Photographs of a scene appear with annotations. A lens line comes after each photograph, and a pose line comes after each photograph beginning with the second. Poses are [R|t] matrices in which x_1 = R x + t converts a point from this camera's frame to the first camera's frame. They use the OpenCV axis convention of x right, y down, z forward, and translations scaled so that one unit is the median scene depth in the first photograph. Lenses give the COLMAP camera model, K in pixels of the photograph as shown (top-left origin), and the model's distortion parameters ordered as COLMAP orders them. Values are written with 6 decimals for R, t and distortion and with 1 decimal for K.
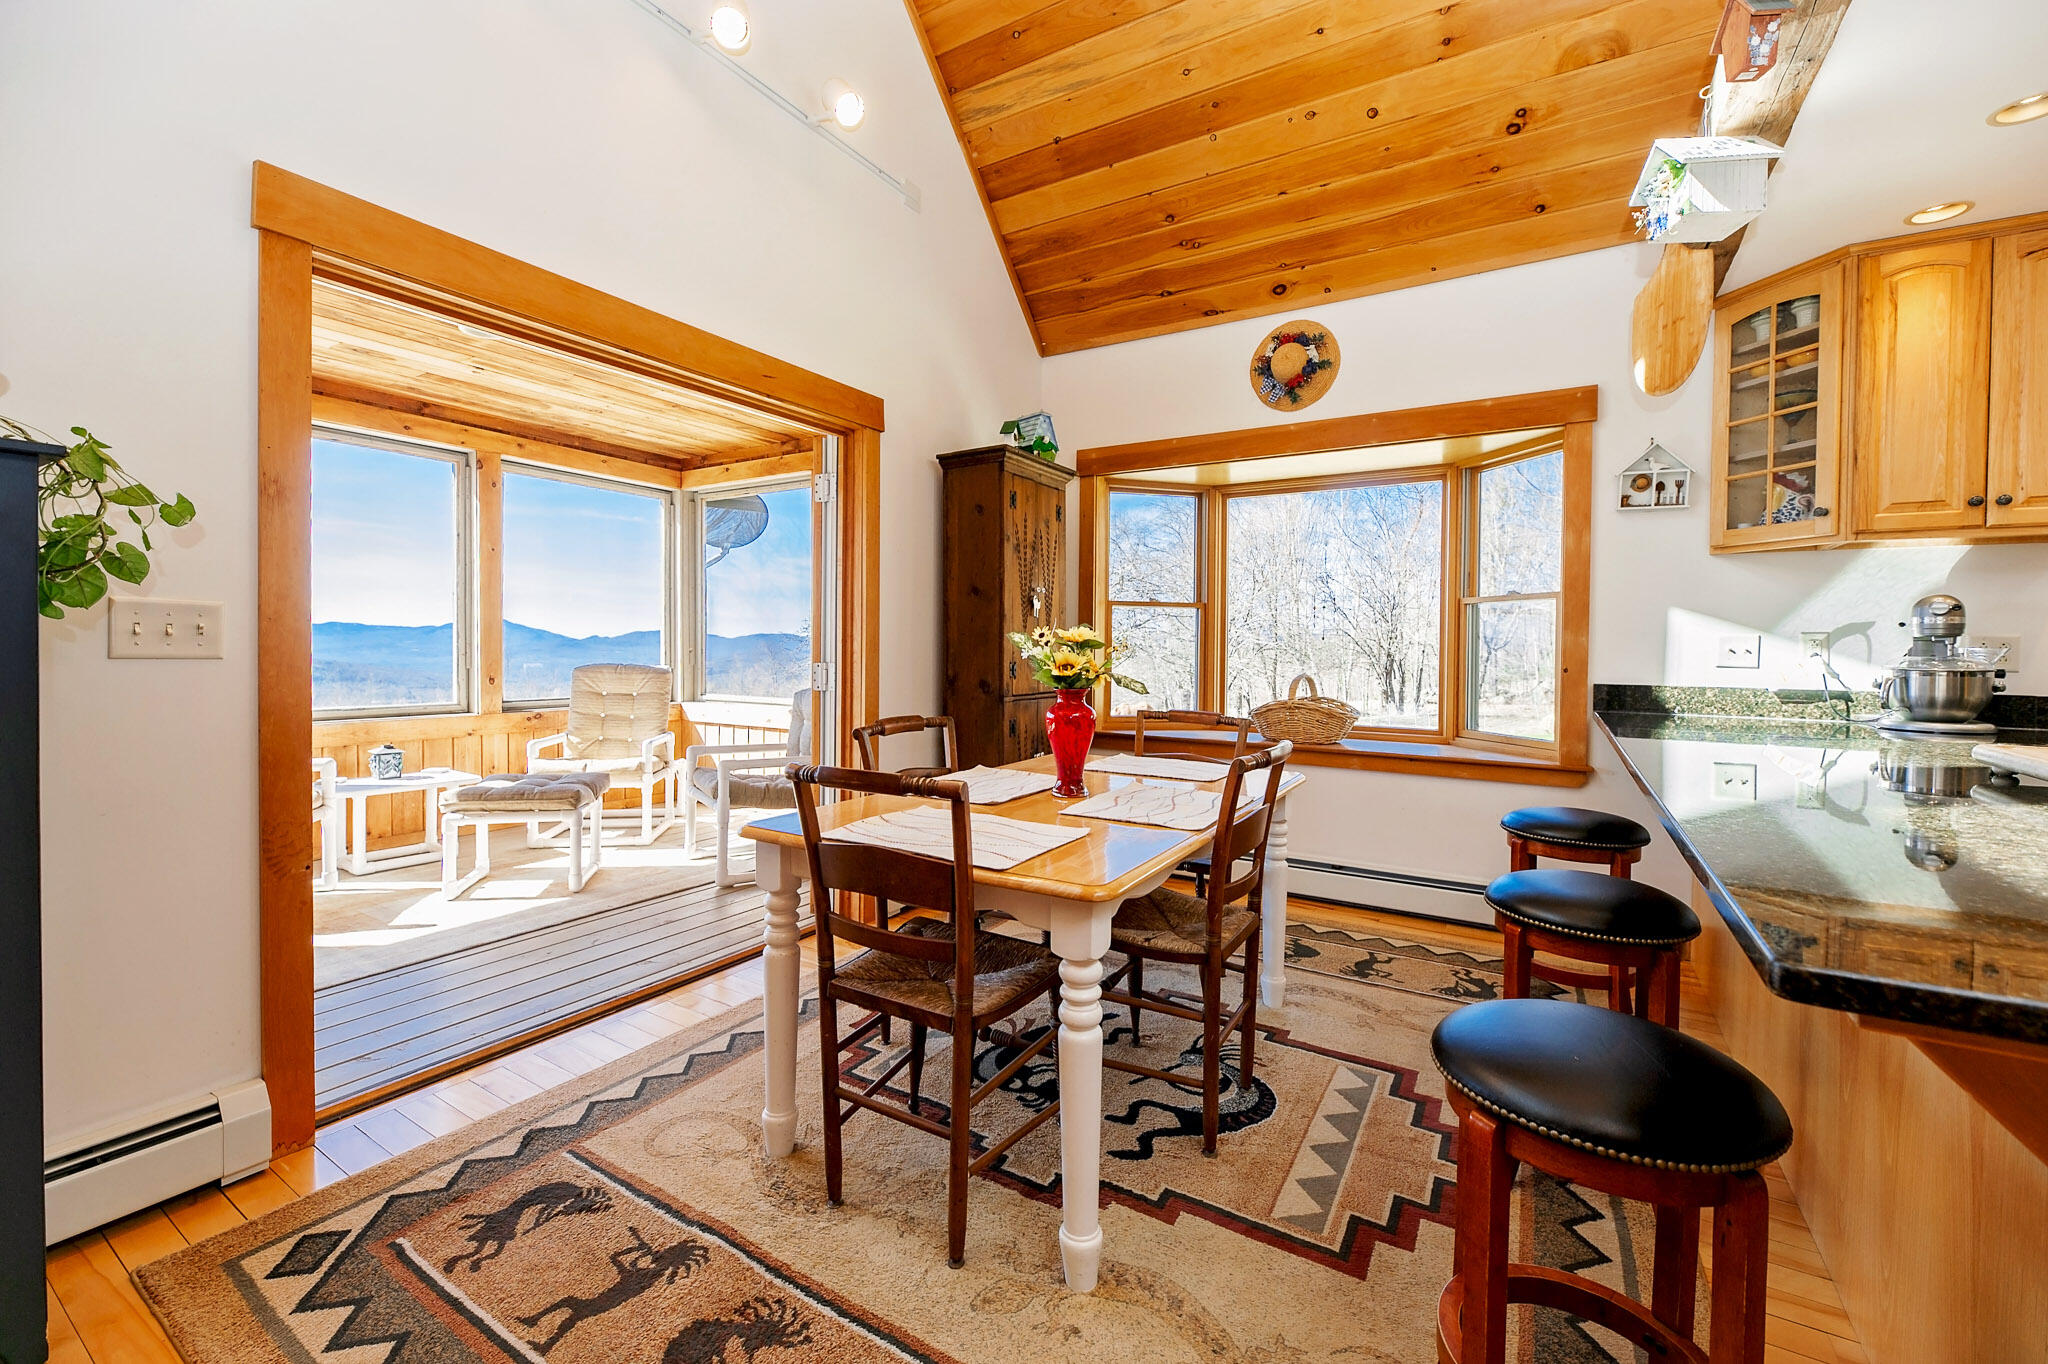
lens RADIAL K [[842.4, 0, 1019.4], [0, 842.4, 657.7], [0, 0, 1]] dist [-0.002425, -0.000417]
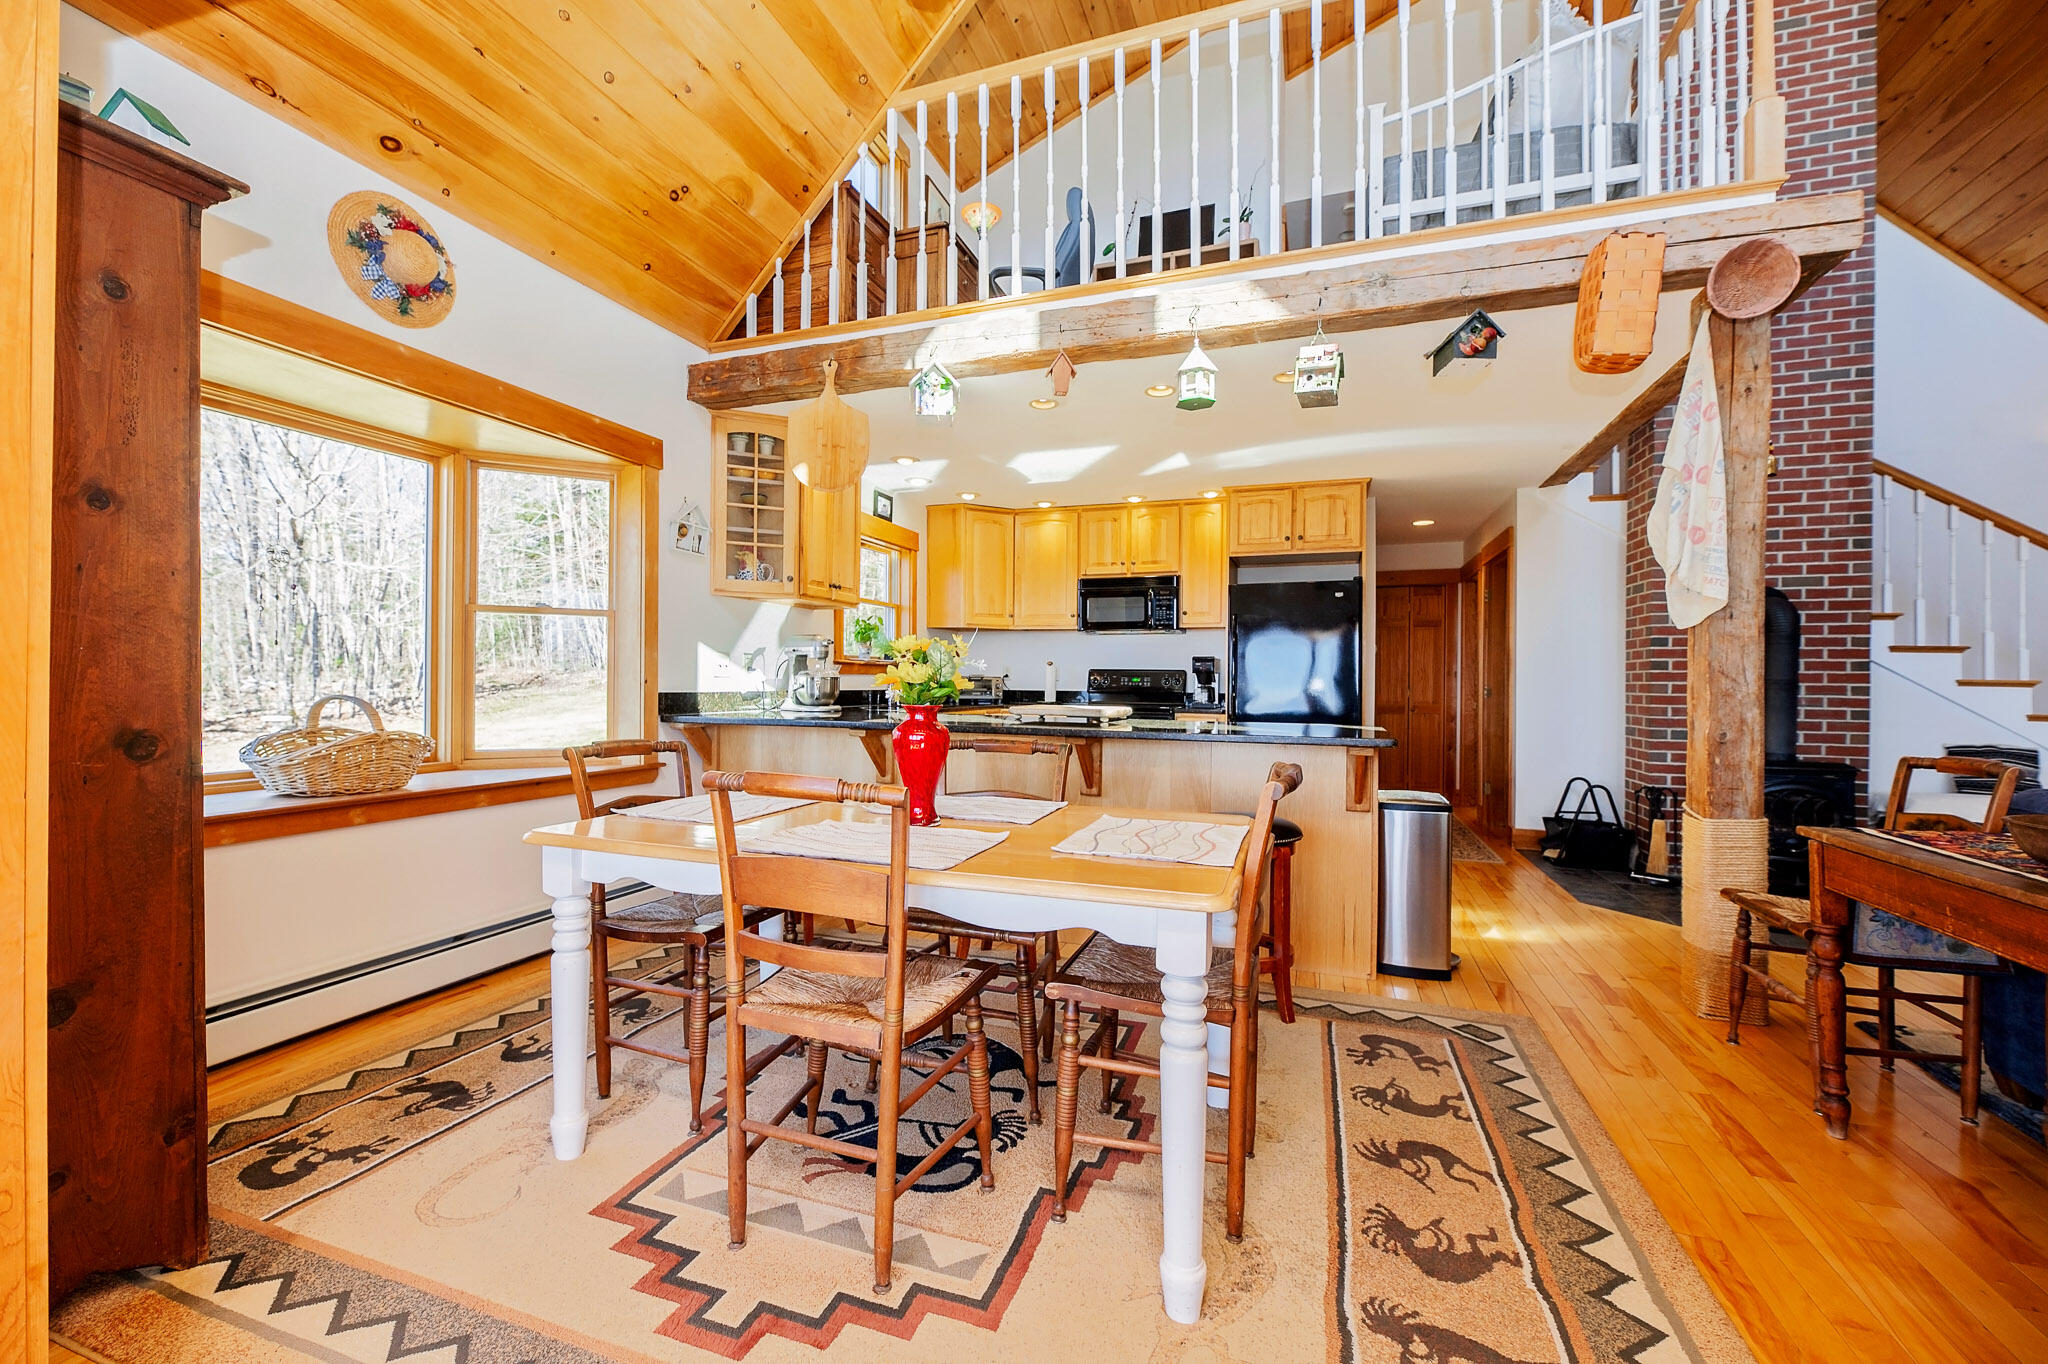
lens RADIAL K [[836.6, 0, 1024.8], [0, 836.6, 676.7], [0, 0, 1]] dist [-0.002363, -0.000321]
pose [[-0.215228, -0.006955, 0.976539, -0.654354], [0.003245, 0.999964, 0.007837, 0.001737], [-0.976558, 0.004856, -0.215198, 0.860616]]
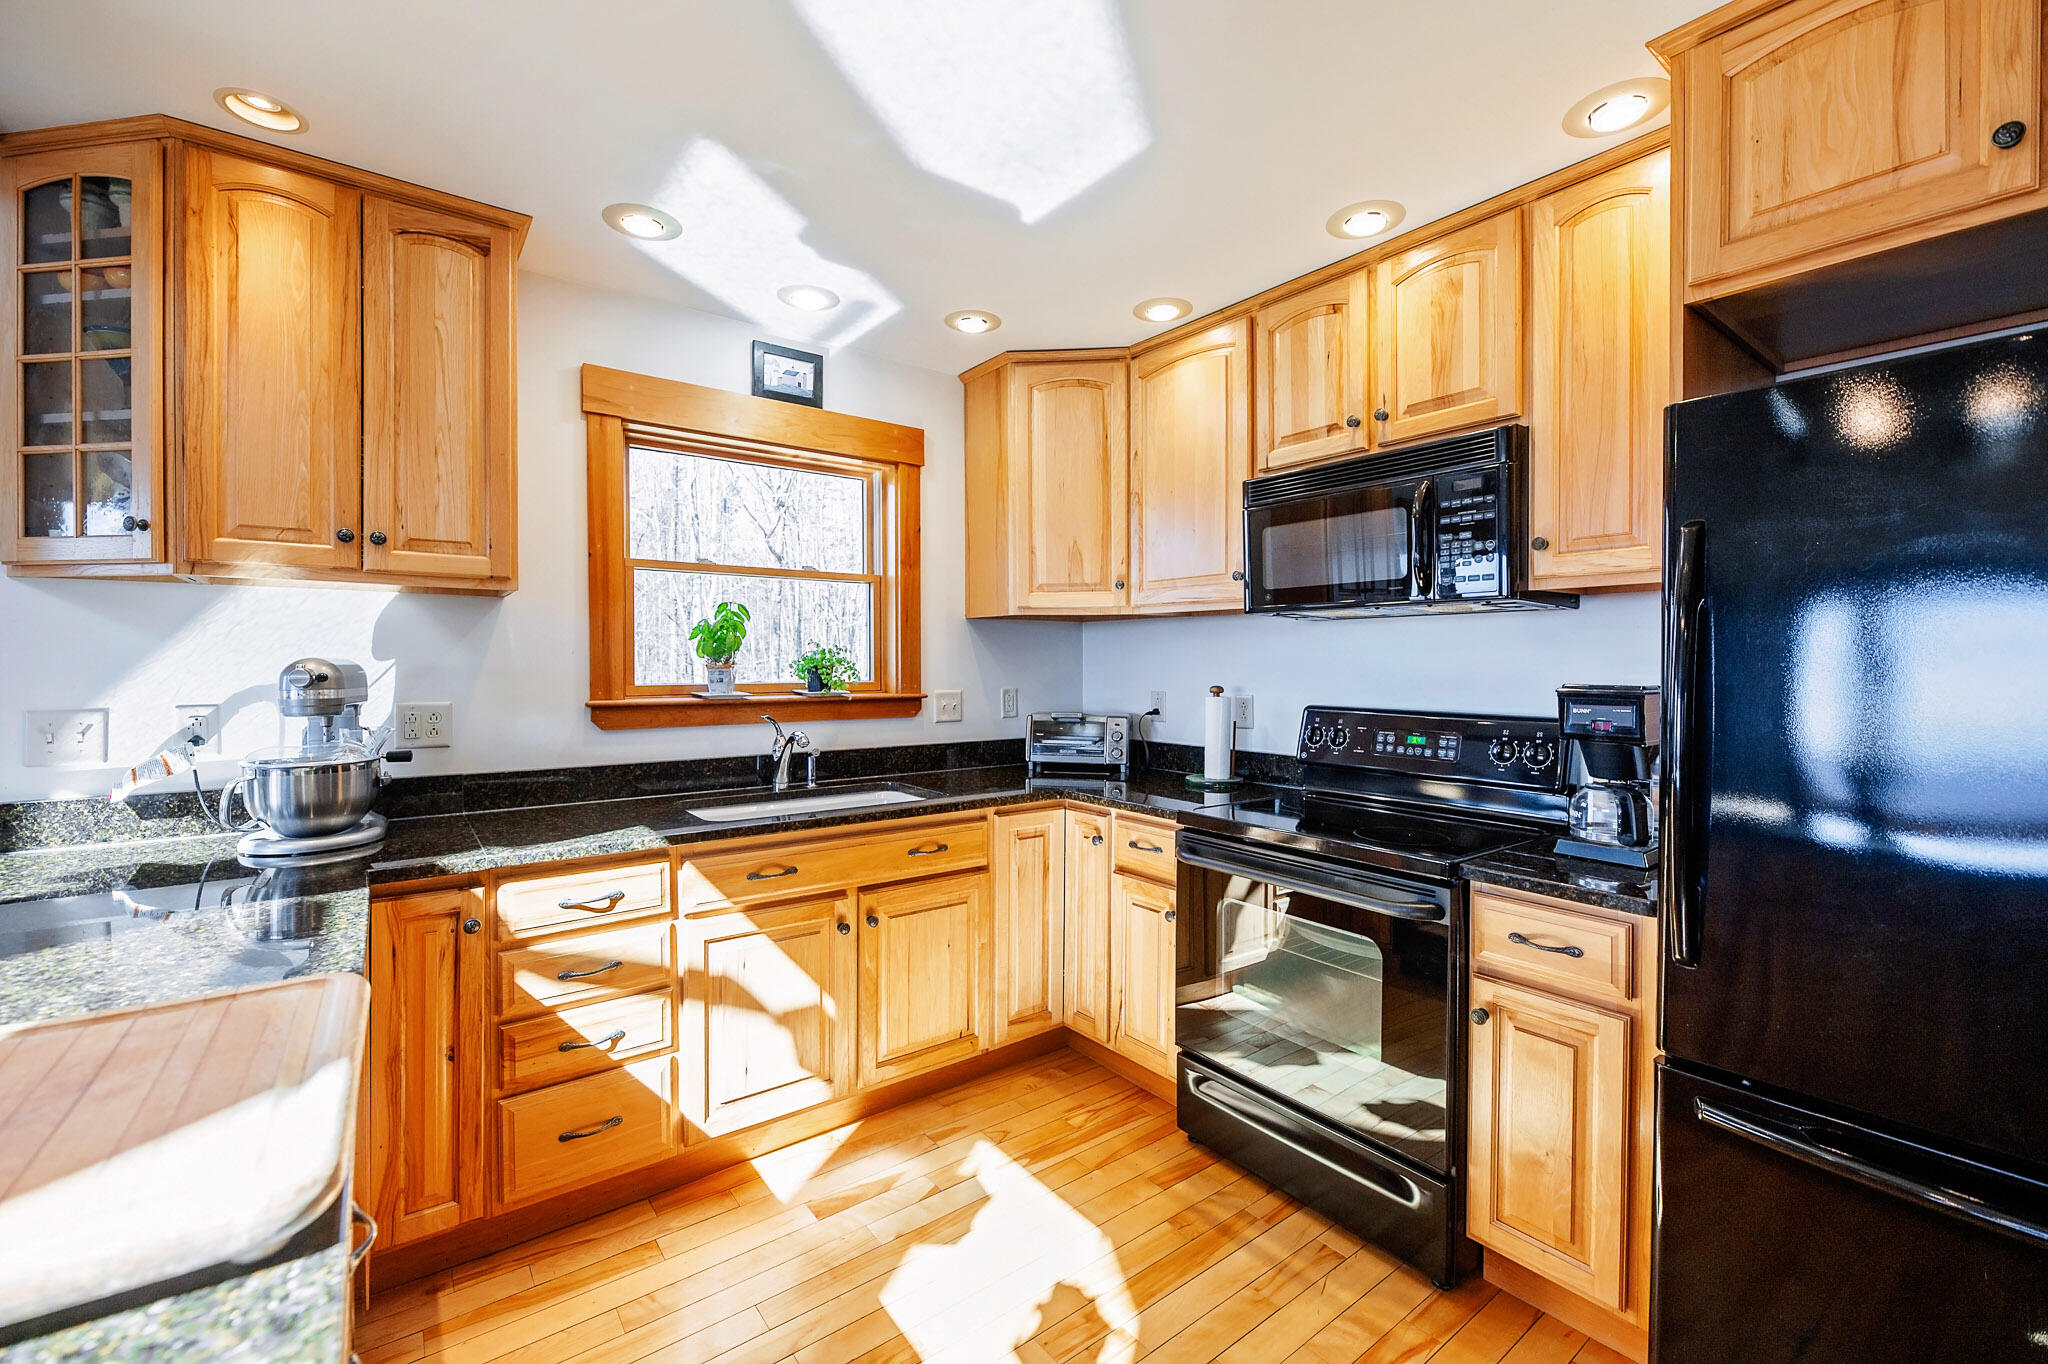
lens RADIAL K [[850.7, 0, 1025.8], [0, 850.7, 669.4], [0, 0, 1]] dist [-0.000621, -0.000035]
pose [[0.358761, -0.018254, 0.933251, 0.564067], [0.016679, 0.999775, 0.013143, -0.058395], [-0.933280, 0.010850, 0.358985, 0.140066]]
